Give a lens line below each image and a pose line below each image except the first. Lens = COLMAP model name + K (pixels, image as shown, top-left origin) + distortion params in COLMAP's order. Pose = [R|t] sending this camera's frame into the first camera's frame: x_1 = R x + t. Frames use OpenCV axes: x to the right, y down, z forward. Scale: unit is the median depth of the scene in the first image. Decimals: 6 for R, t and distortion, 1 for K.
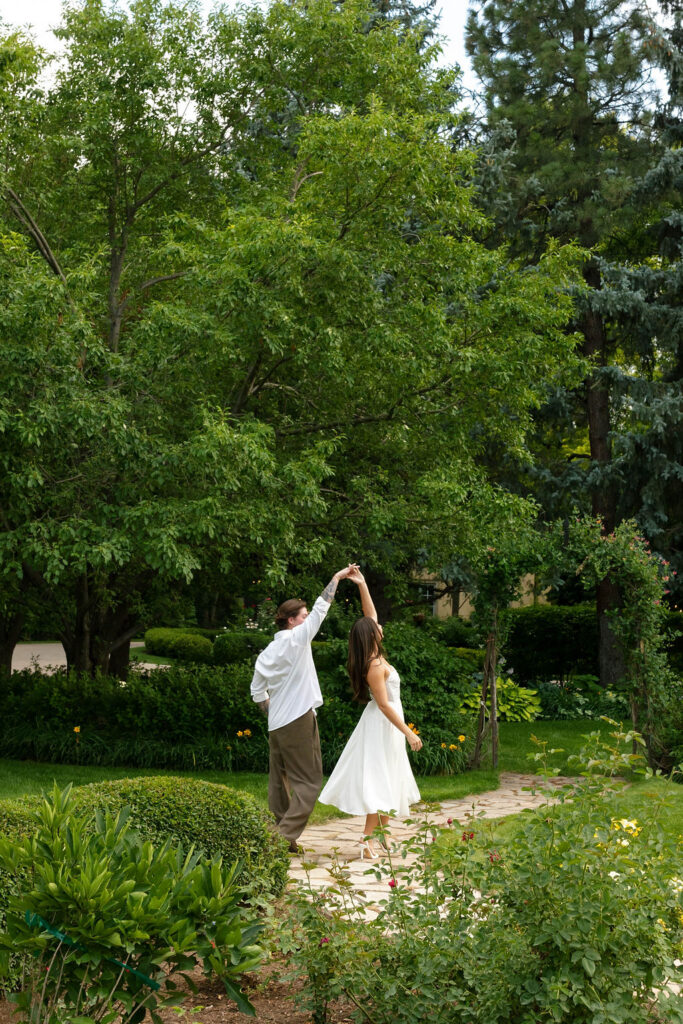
lens RADIAL K [[1004.8, 0, 273.6], [0, 1004.8, 450.0], [0, 0, 1]] dist [0.005481, -0.016746]
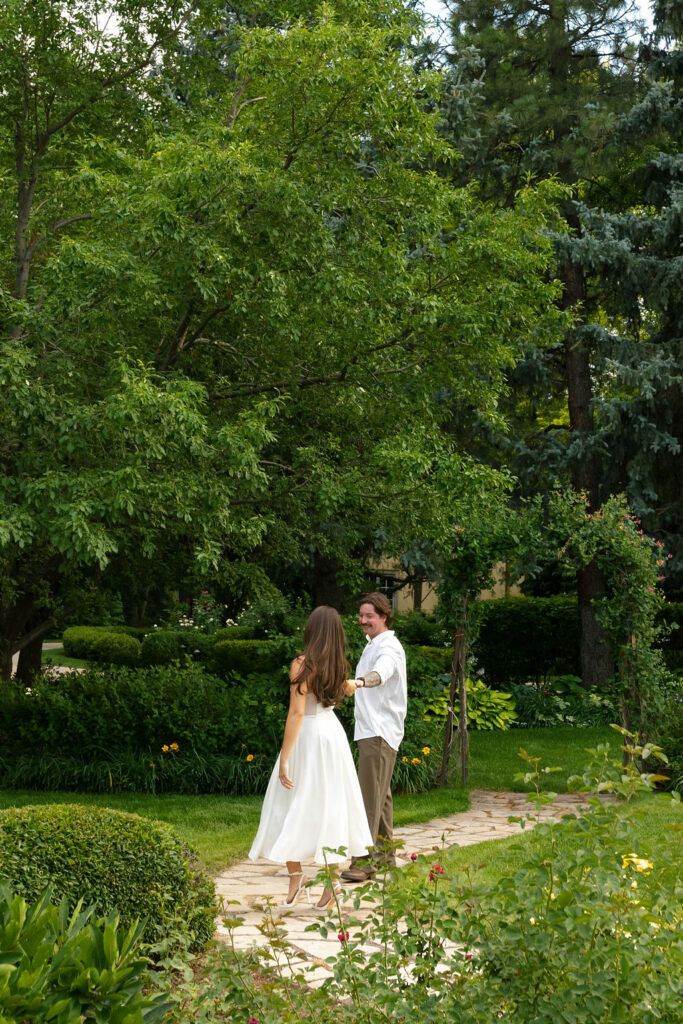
lens RADIAL K [[1004.8, 0, 273.6], [0, 1004.8, 450.0], [0, 0, 1]] dist [0.005481, -0.016746]
pose [[0.999172, 0.000605, 0.040674, 0.022275], [-0.000314, 0.999974, -0.007167, 0.036729], [-0.040677, 0.007149, 0.999147, 0.146560]]
